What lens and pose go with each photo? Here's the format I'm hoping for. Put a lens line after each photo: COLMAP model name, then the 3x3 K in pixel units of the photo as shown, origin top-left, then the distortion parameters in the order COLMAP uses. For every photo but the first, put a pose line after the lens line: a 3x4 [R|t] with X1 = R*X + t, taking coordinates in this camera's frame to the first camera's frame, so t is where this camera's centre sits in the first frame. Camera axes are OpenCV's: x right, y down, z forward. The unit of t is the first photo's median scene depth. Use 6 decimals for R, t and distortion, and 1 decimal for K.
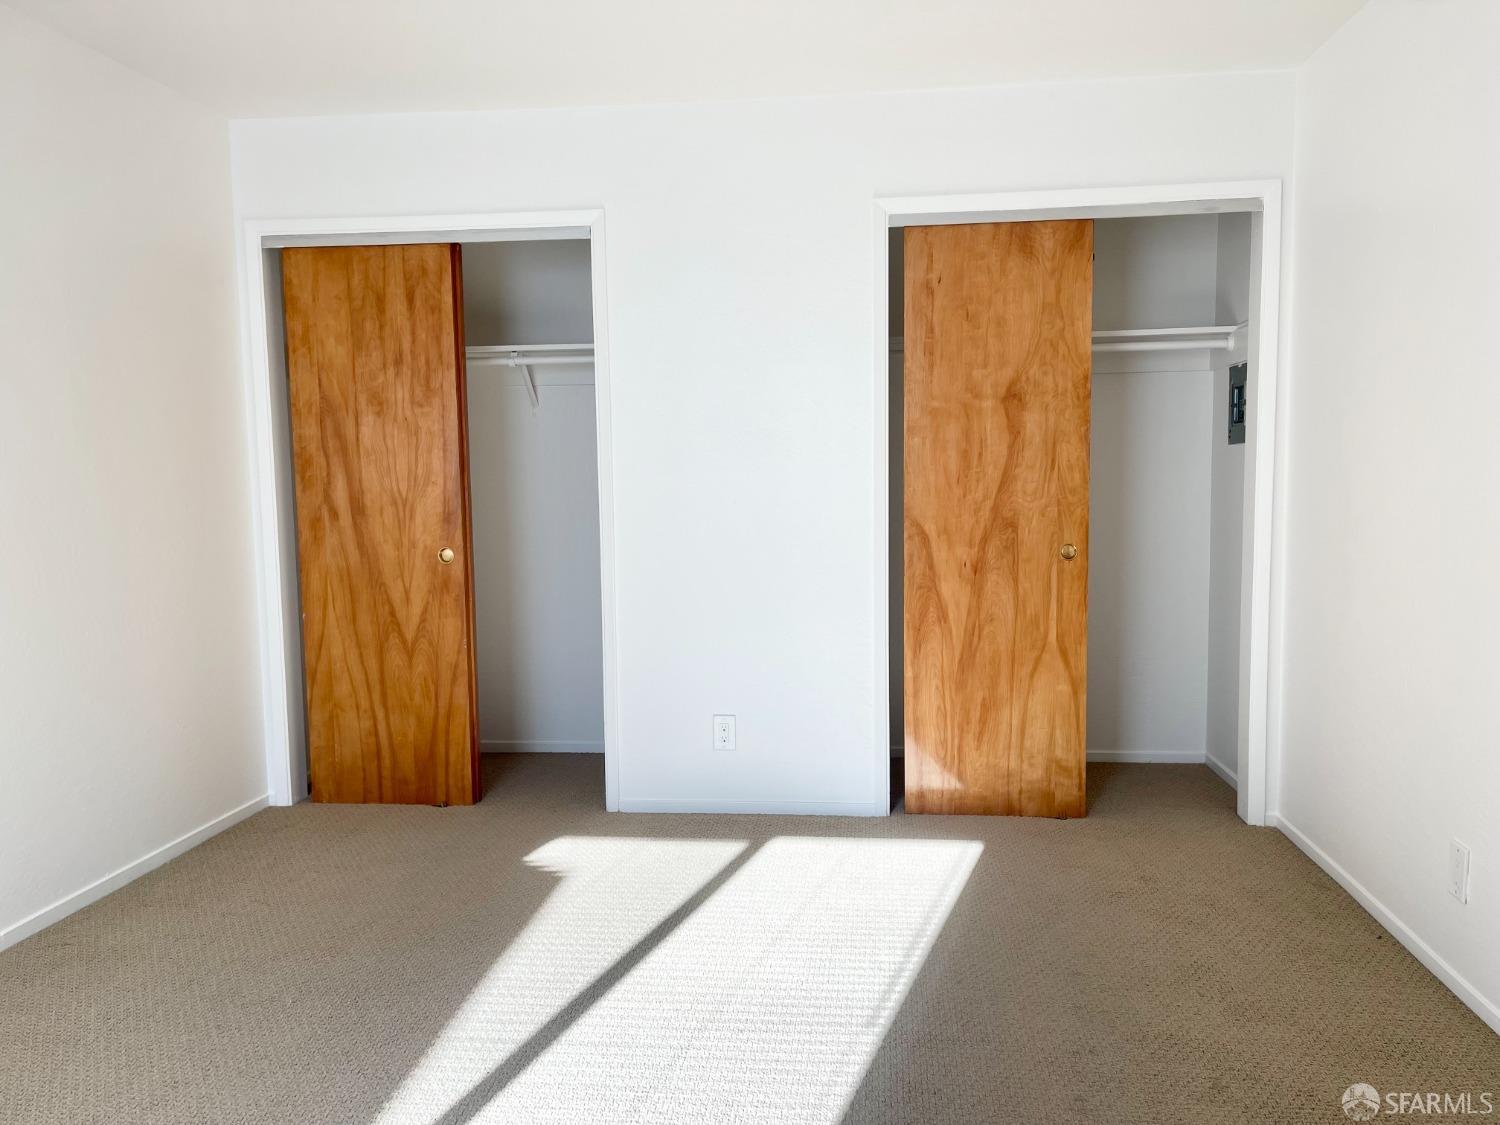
lens RADIAL K [[1133.9, 0, 755.1], [0, 1133.9, 569.4], [0, 0, 1]] dist [0.061519, -0.090557]
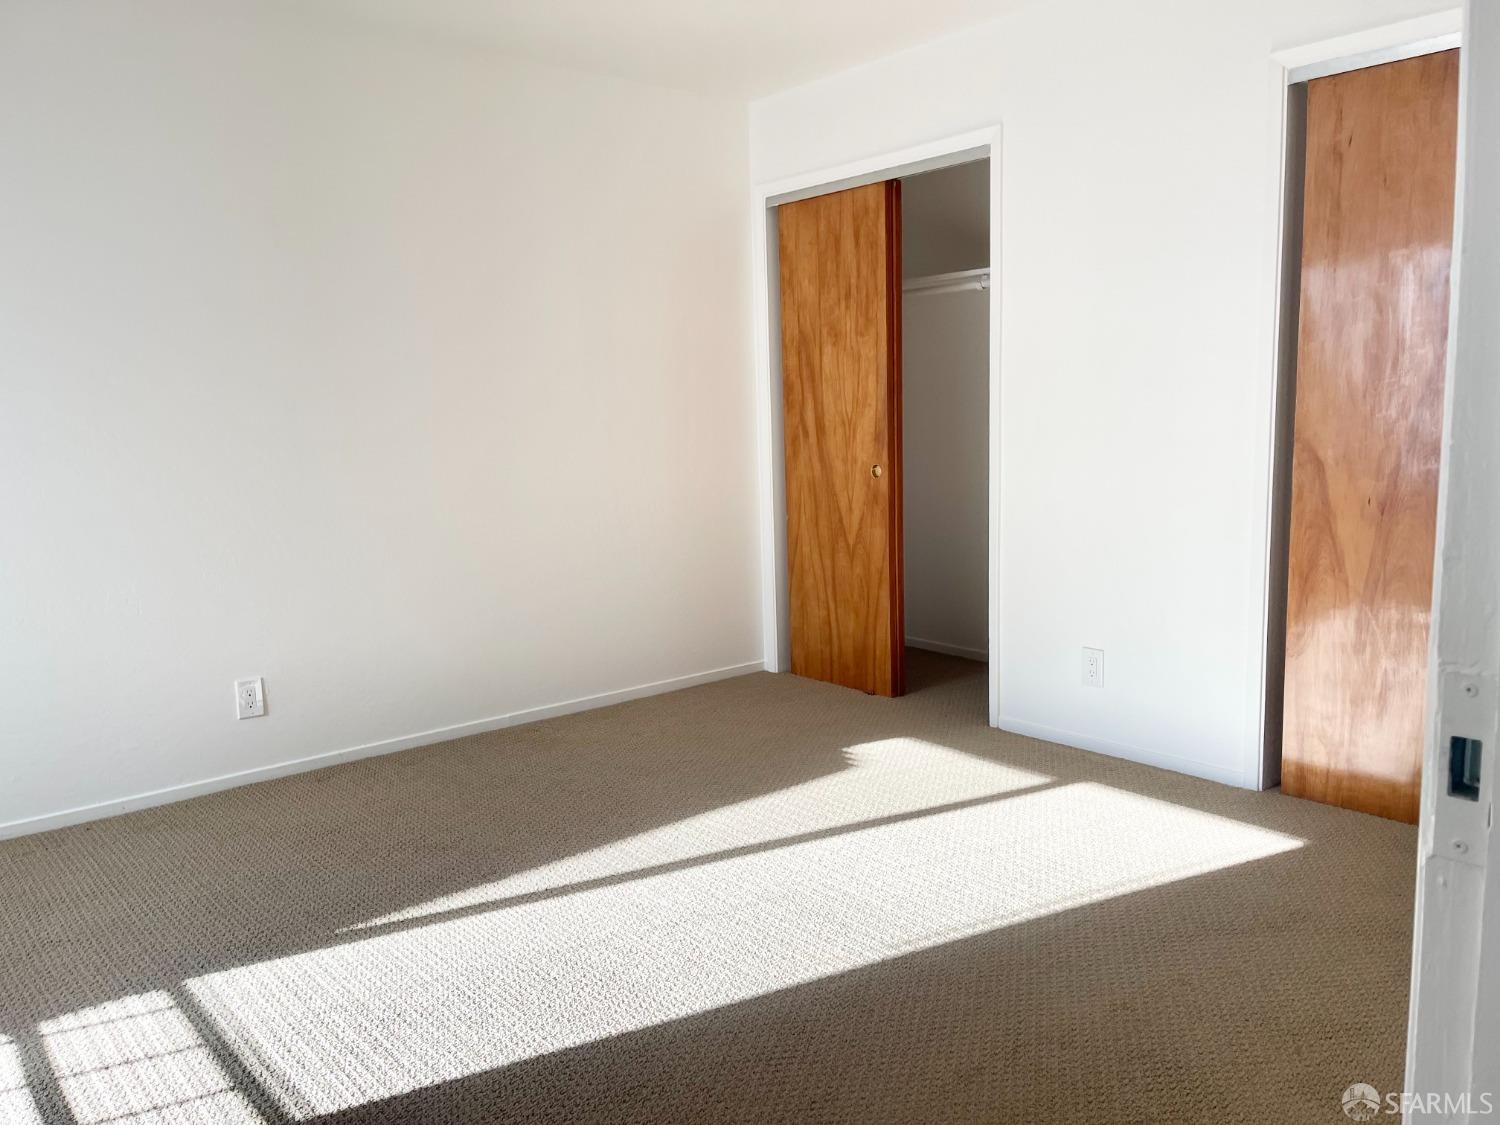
lens RADIAL K [[1133.9, 0, 755.1], [0, 1133.9, 569.4], [0, 0, 1]] dist [0.061519, -0.090557]
pose [[0.721320, 0.090495, -0.686665, 0.412158], [-0.039563, 0.995192, 0.089596, -0.011179], [0.691471, -0.037461, 0.721432, 0.119897]]
